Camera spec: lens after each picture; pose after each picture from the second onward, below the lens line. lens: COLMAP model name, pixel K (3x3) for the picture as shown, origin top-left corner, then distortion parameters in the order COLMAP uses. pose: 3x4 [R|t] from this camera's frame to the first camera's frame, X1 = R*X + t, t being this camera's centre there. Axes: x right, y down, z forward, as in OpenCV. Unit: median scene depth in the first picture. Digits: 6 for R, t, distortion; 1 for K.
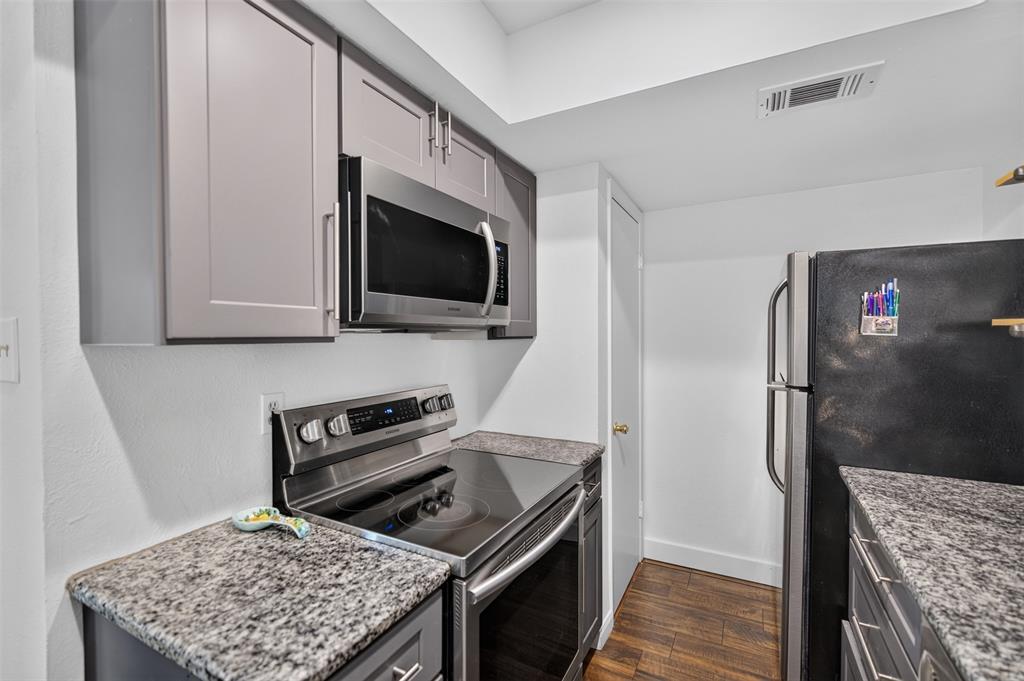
lens RADIAL K [[455.2, 0, 514.1], [0, 455.2, 340.7], [0, 0, 1]] dist [0.000899, 0.000755]
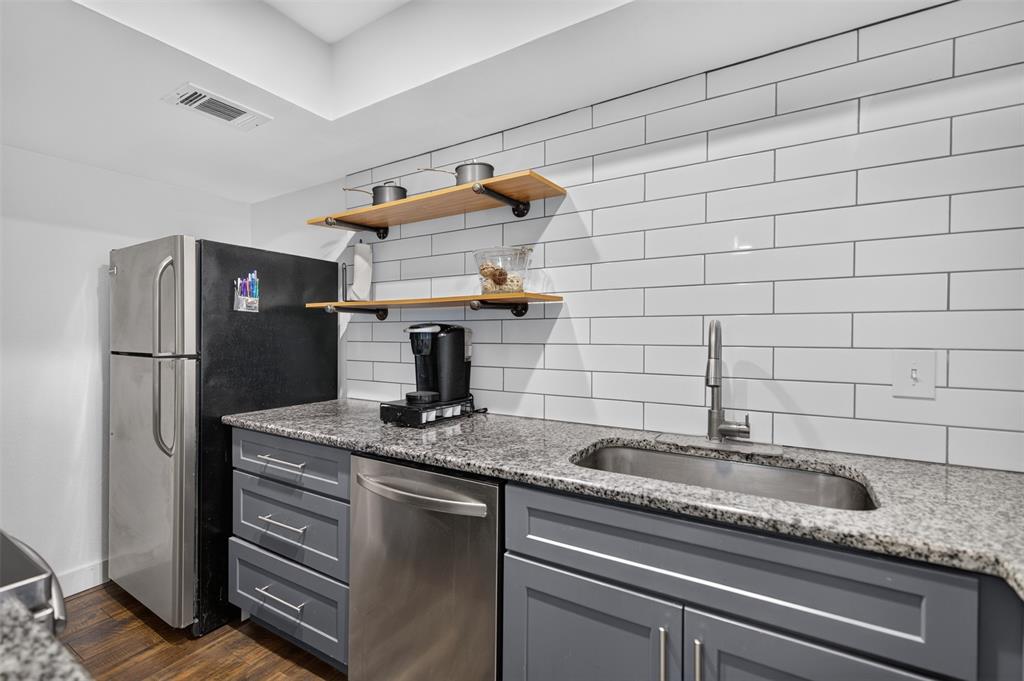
lens RADIAL K [[455.2, 0, 509.0], [0, 455.2, 339.8], [0, 0, 1]] dist [0.000899, 0.000755]
pose [[0.060306, -0.009038, 0.998139, -0.551185], [0.020650, 0.999756, 0.007805, 0.086400], [-0.997966, 0.020141, 0.060478, 0.171609]]
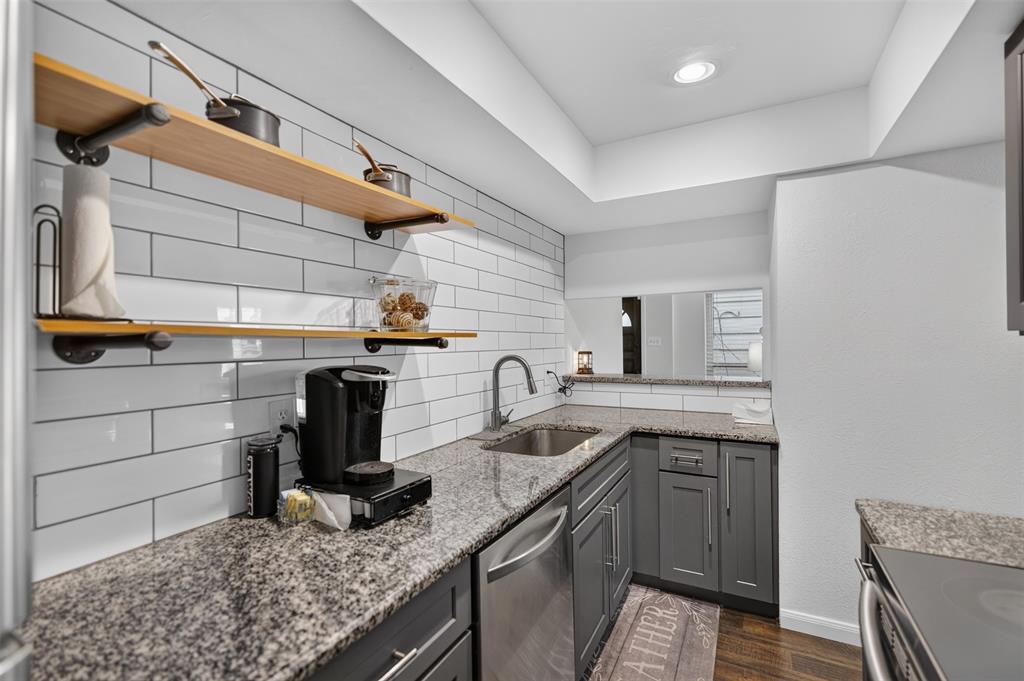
lens RADIAL K [[455.2, 0, 508.8], [0, 455.2, 338.9], [0, 0, 1]] dist [0.000899, 0.000755]
pose [[-0.999746, 0.020407, 0.009577, 0.505455], [0.020483, 0.999759, 0.007907, -0.015995], [-0.009413, 0.008101, -0.999923, 1.468027]]
